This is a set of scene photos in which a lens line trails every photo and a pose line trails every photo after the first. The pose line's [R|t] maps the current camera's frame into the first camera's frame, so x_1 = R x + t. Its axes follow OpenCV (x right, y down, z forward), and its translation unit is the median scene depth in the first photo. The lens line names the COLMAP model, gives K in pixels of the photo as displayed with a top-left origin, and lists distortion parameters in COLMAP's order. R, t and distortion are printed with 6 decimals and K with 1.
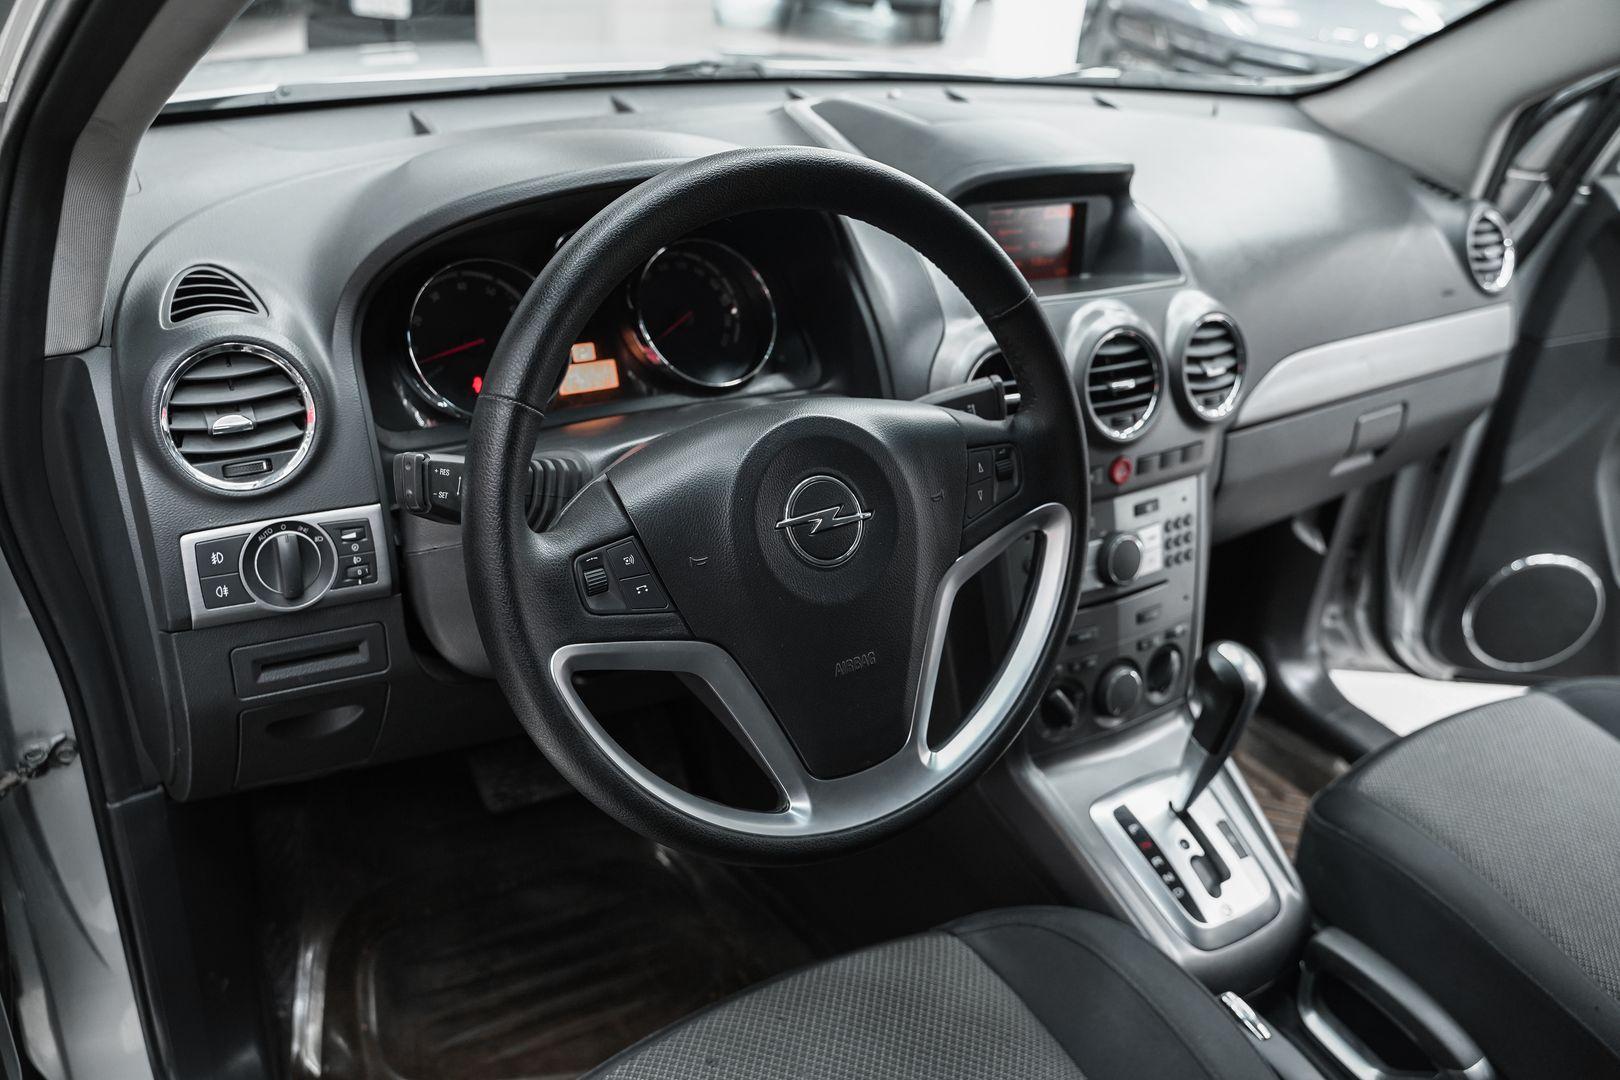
lens RADIAL K [[1307.3, 0, 805.0], [0, 1307.3, 541.3], [0, 0, 1]] dist [-0.109883, 0.079580]
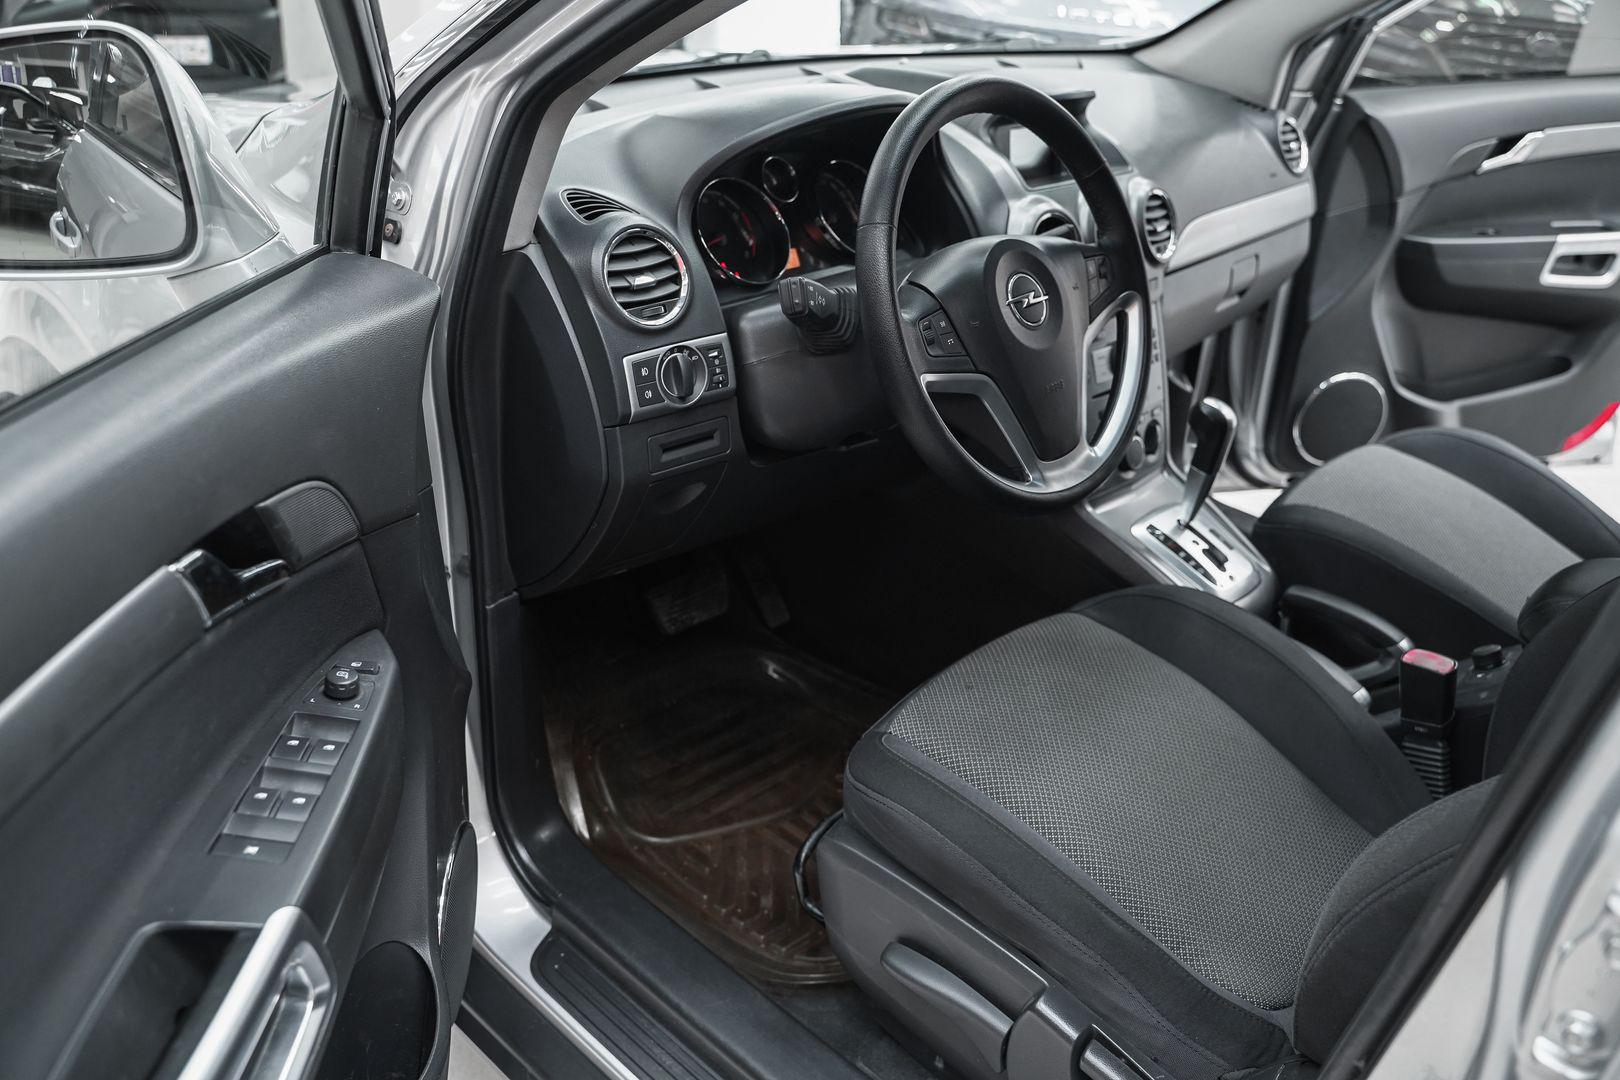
lens RADIAL K [[1307.3, 0, 813.7], [0, 1307.3, 539.9], [0, 0, 1]] dist [-0.109883, 0.079580]
pose [[0.970839, -0.142849, 0.192523, -0.397929], [0.144893, 0.989441, 0.003494, 0.156319], [-0.190989, 0.024503, 0.981286, -0.356517]]
